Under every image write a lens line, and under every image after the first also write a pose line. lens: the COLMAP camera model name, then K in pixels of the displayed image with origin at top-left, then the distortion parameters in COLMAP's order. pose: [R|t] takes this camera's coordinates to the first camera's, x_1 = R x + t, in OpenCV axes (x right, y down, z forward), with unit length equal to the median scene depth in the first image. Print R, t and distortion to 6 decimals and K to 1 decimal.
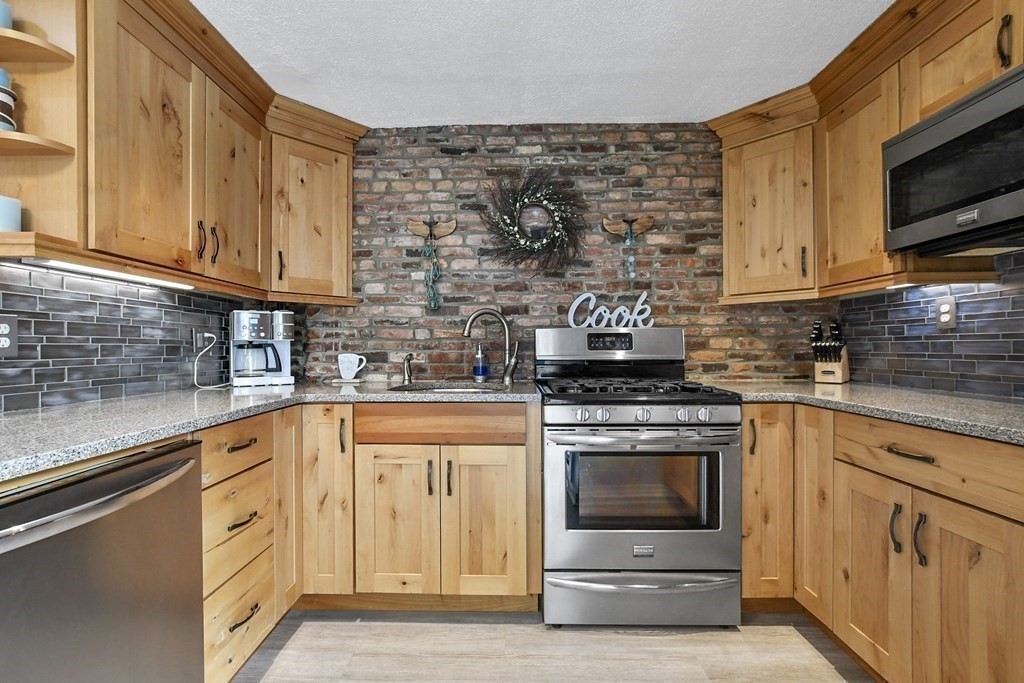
lens RADIAL K [[448.4, 0, 504.4], [0, 448.4, 346.8], [0, 0, 1]] dist [-0.015722, 0.004998]
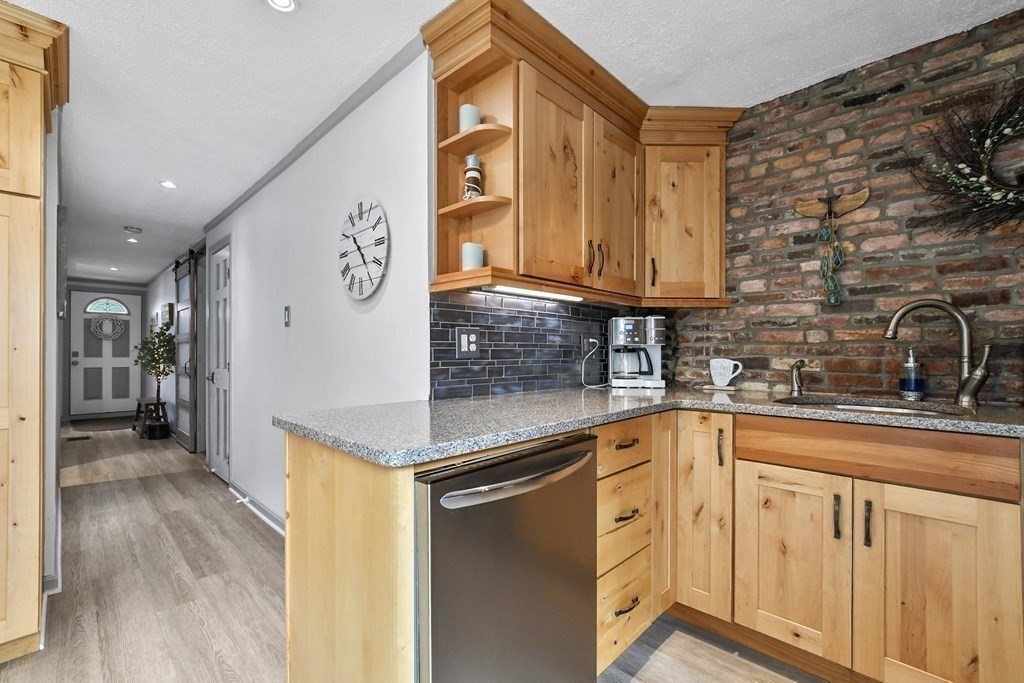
lens RADIAL K [[448.4, 0, 502.7], [0, 448.4, 349.6], [0, 0, 1]] dist [-0.015722, 0.004998]
pose [[0.725973, 0.002436, -0.687719, -0.042002], [-0.003487, 0.999994, -0.000138, -0.001851], [0.687714, 0.002498, 0.725977, 0.013306]]
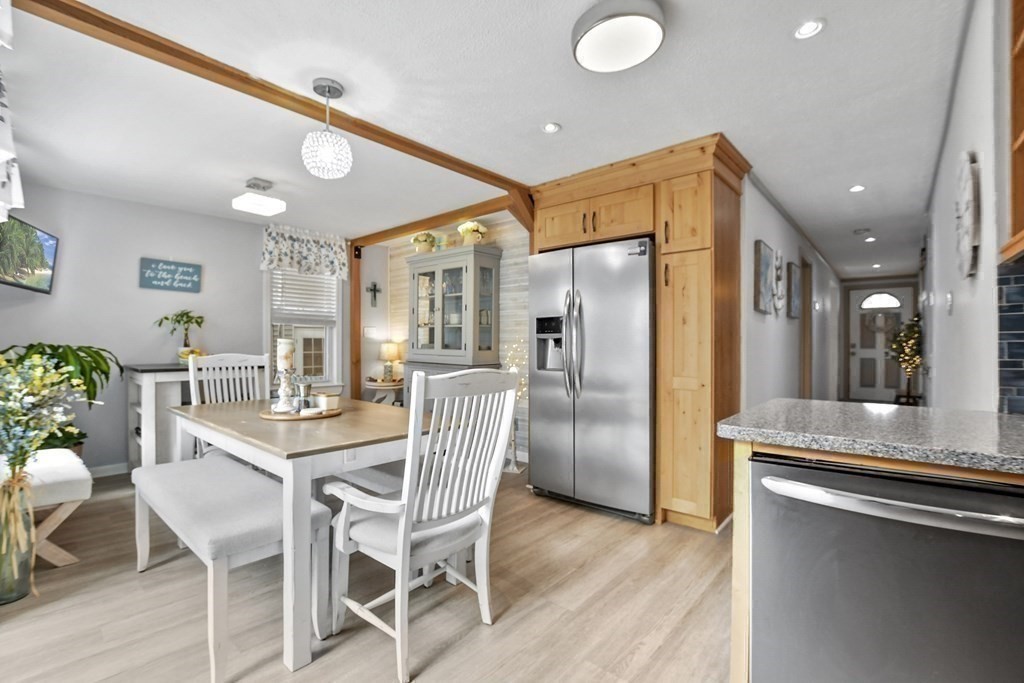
lens RADIAL K [[448.4, 0, 501.7], [0, 448.4, 342.4], [0, 0, 1]] dist [-0.015722, 0.004998]
pose [[-0.645628, 0.004557, -0.763639, 0.147895], [0.004311, 0.999988, 0.002322, -0.006240], [0.763640, -0.001793, -0.645640, 0.346380]]
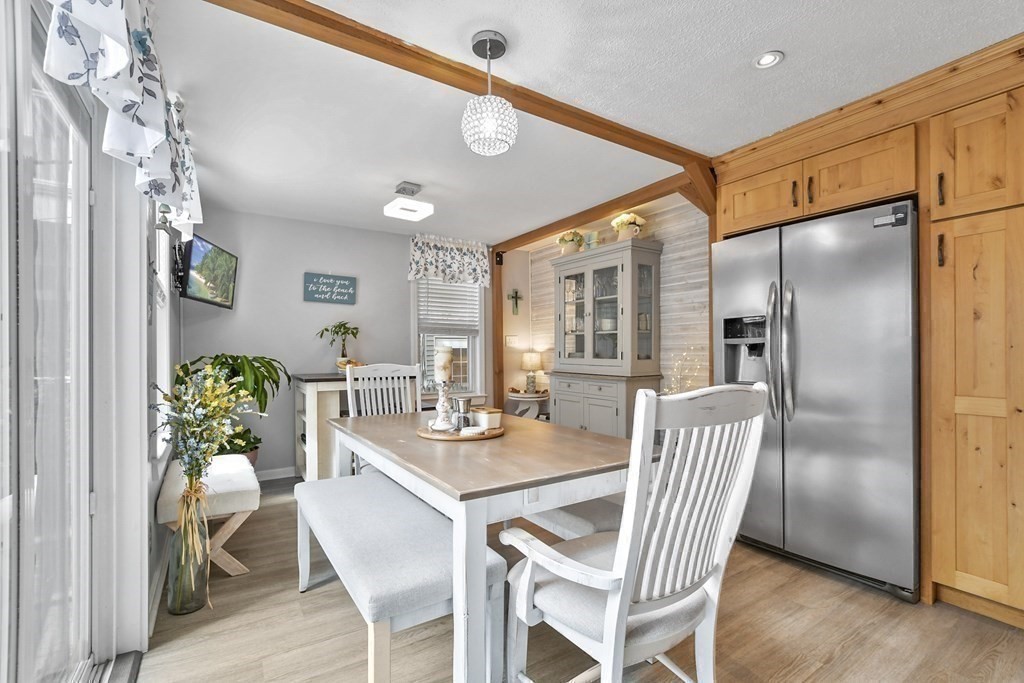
lens RADIAL K [[448.4, 0, 508.9], [0, 448.4, 352.2], [0, 0, 1]] dist [-0.015722, 0.004998]
pose [[-0.821610, 0.008159, -0.569992, 0.092664], [0.011417, 0.999933, -0.002144, 0.001155], [0.569936, -0.008269, -0.821648, 0.136142]]
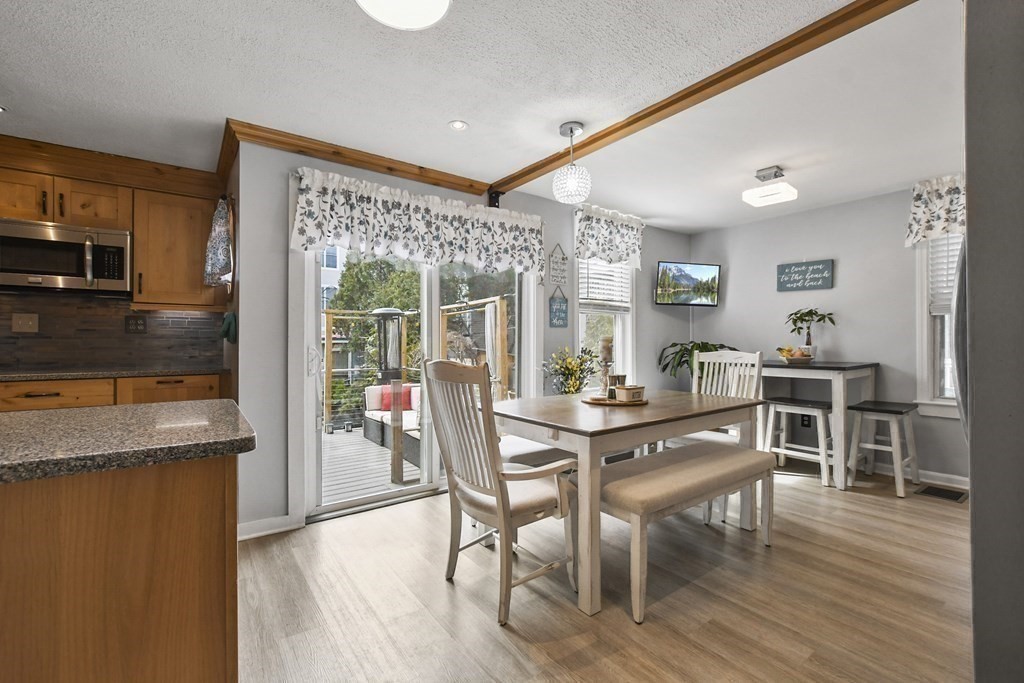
lens RADIAL K [[448.4, 0, 504.6], [0, 448.4, 342.4], [0, 0, 1]] dist [-0.015722, 0.004998]
pose [[-0.604709, 0.004445, 0.796434, -1.085116], [0.001509, 0.999989, -0.004435, 0.005332], [-0.796445, -0.001480, -0.604709, 0.288411]]
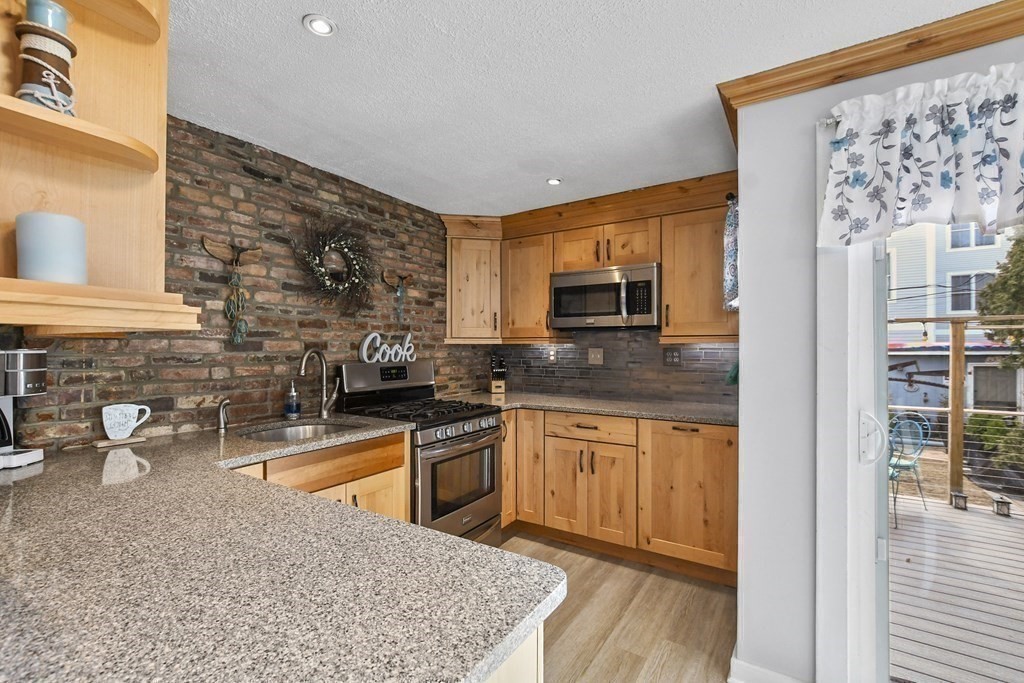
lens RADIAL K [[448.4, 0, 504.2], [0, 448.4, 343.2], [0, 0, 1]] dist [-0.015722, 0.004998]
pose [[0.524215, 0.012367, 0.851496, -0.675649], [-0.004872, 0.999922, -0.011523, -0.083847], [-0.851572, 0.001892, 0.524234, 0.086918]]
